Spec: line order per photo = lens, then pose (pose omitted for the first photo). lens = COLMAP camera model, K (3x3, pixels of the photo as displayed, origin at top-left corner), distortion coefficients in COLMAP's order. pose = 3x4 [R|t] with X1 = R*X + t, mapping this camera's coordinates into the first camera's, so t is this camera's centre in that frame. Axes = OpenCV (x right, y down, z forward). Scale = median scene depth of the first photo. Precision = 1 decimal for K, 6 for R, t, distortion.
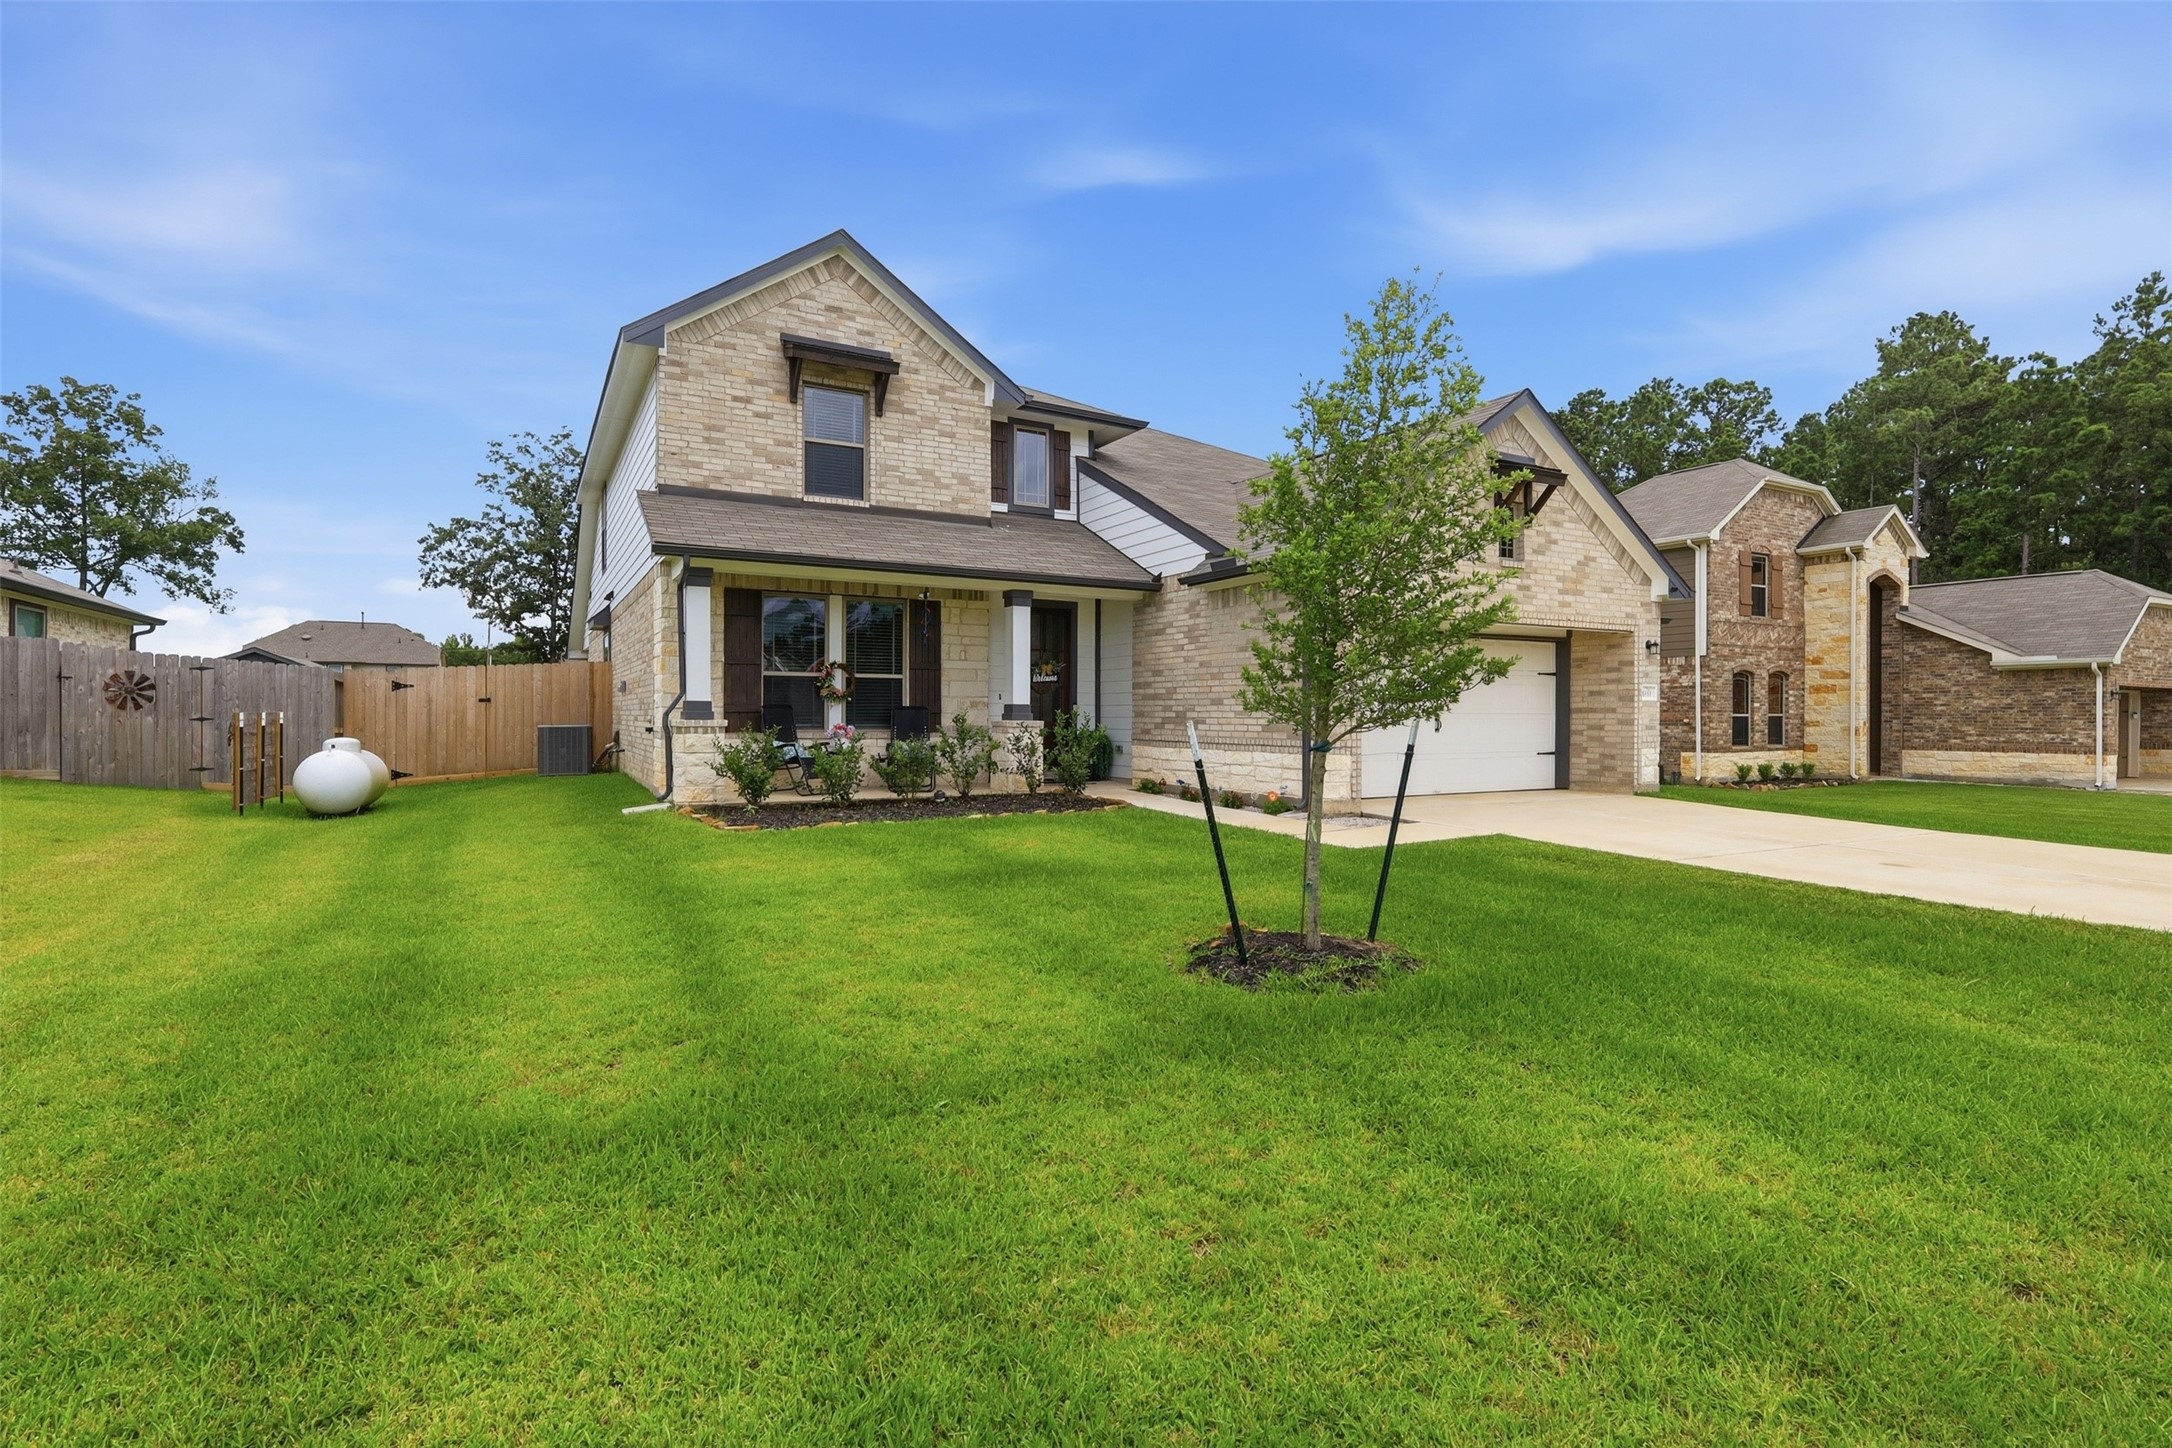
lens RADIAL K [[1022.7, 0, 1086.0], [0, 1022.7, 724.0], [0, 0, 1]] dist [0.001178, 0.000249]
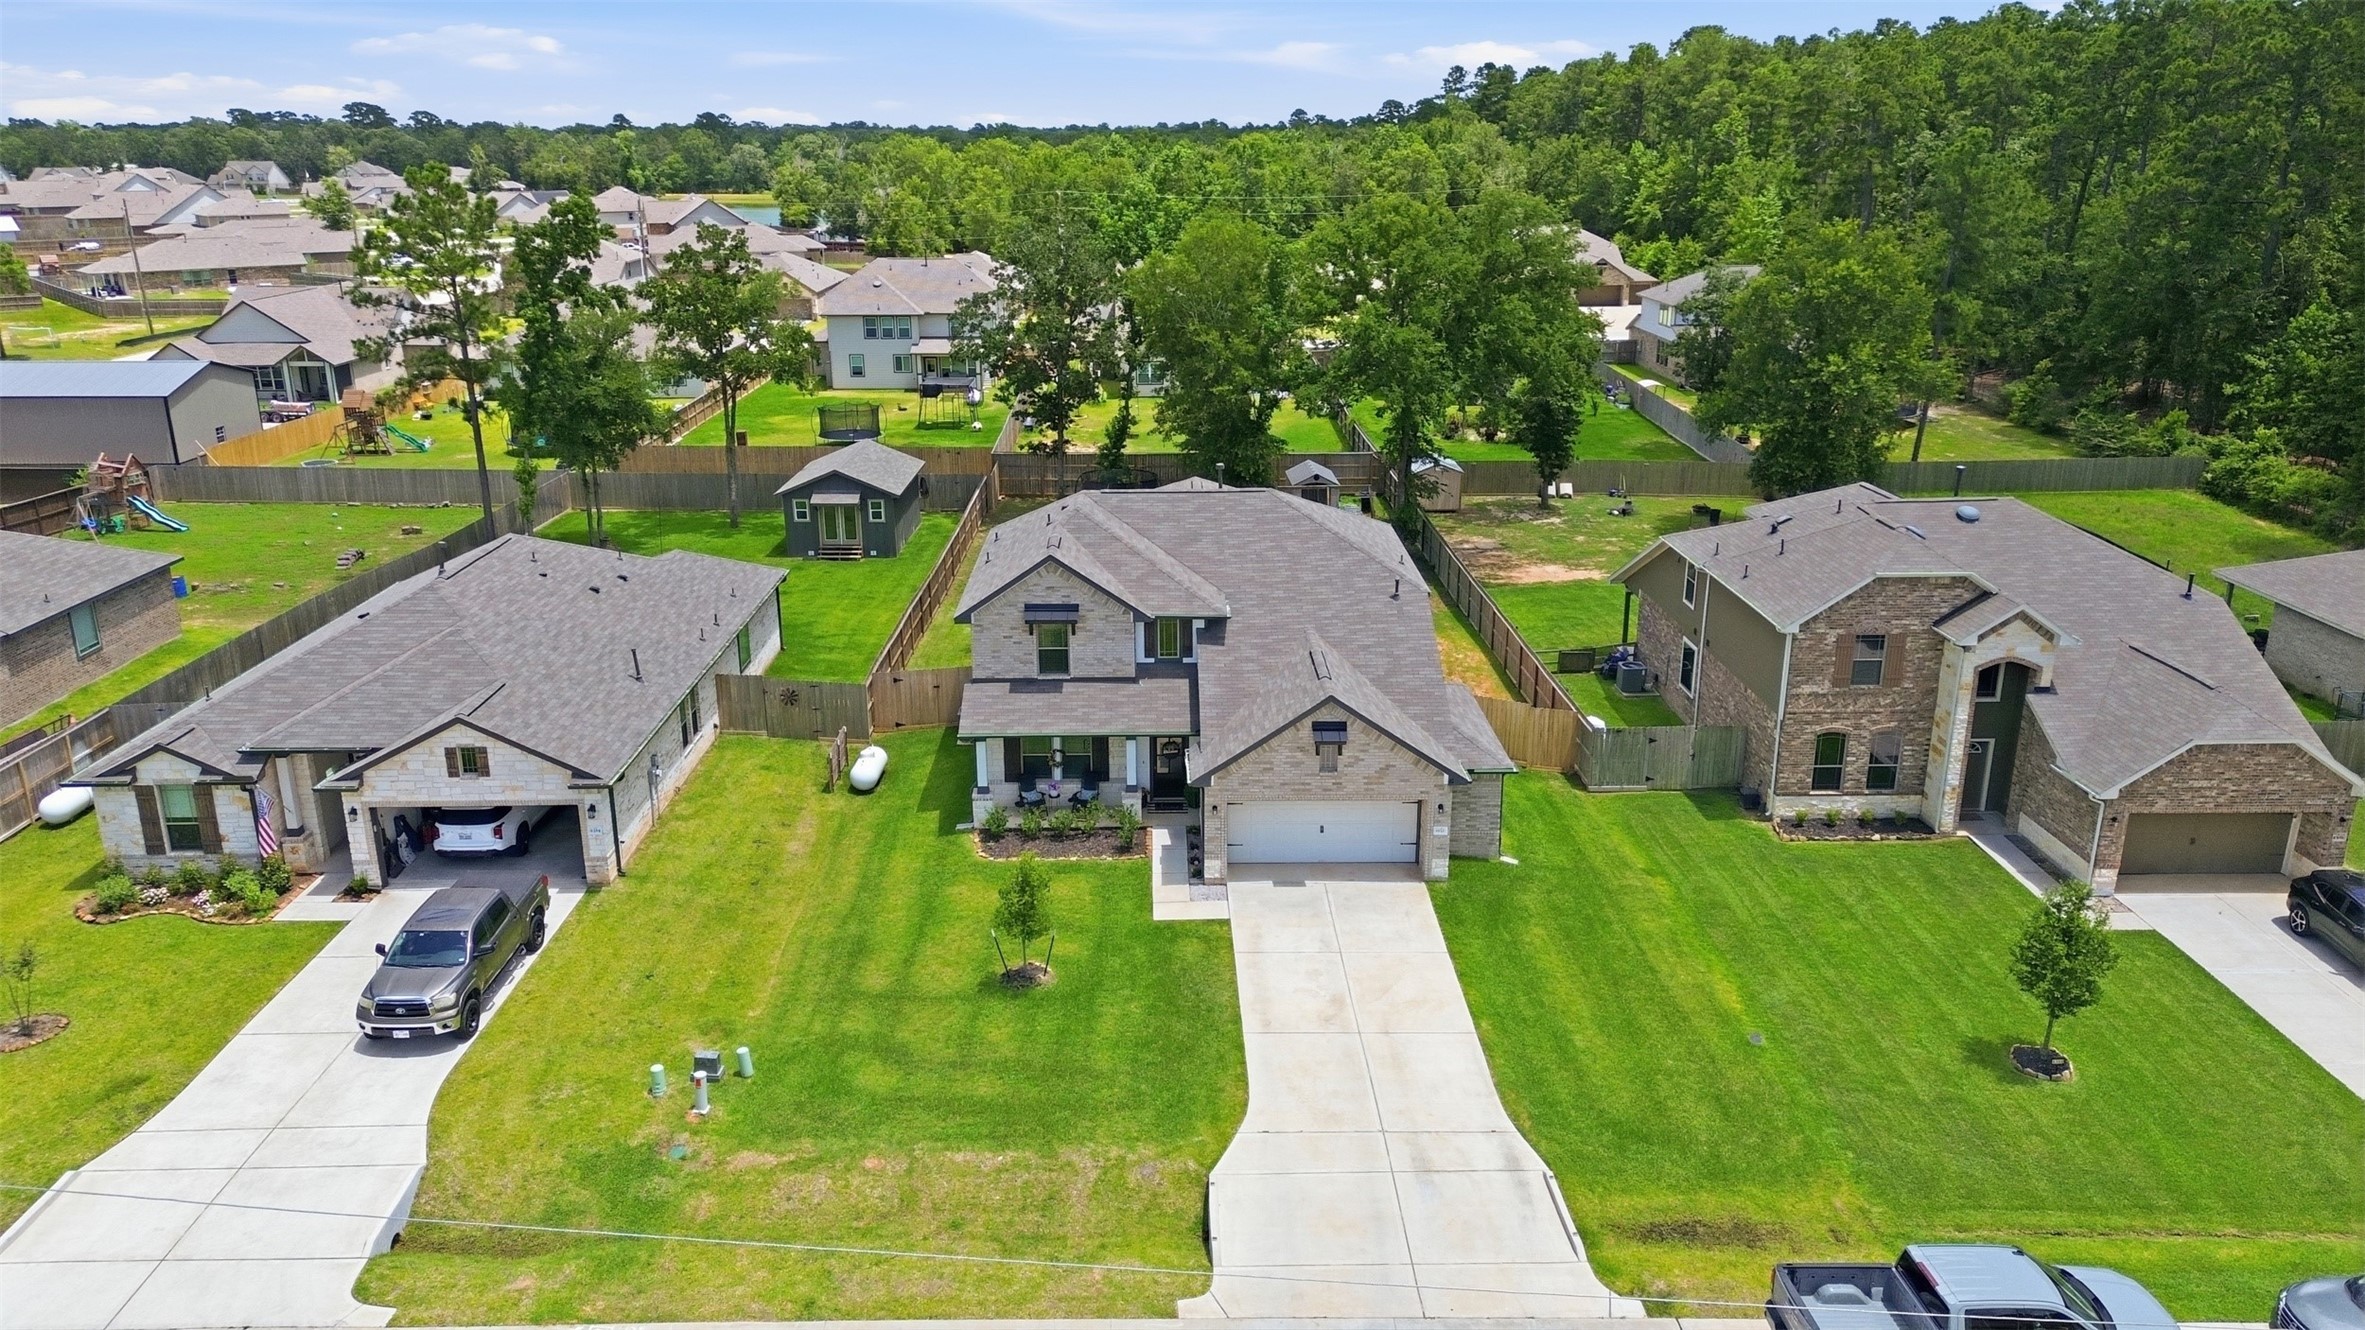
lens RADIAL K [[1648.3, 0, 1182.5], [0, 1648.3, 665.0], [0, 0, 1]] dist [0.091623, -0.103266]
pose [[0.881282, 0.137517, -0.452141, 1.406213], [0.000507, 0.956452, 0.291891, -1.147091], [0.472591, -0.257467, 0.842833, -1.583470]]
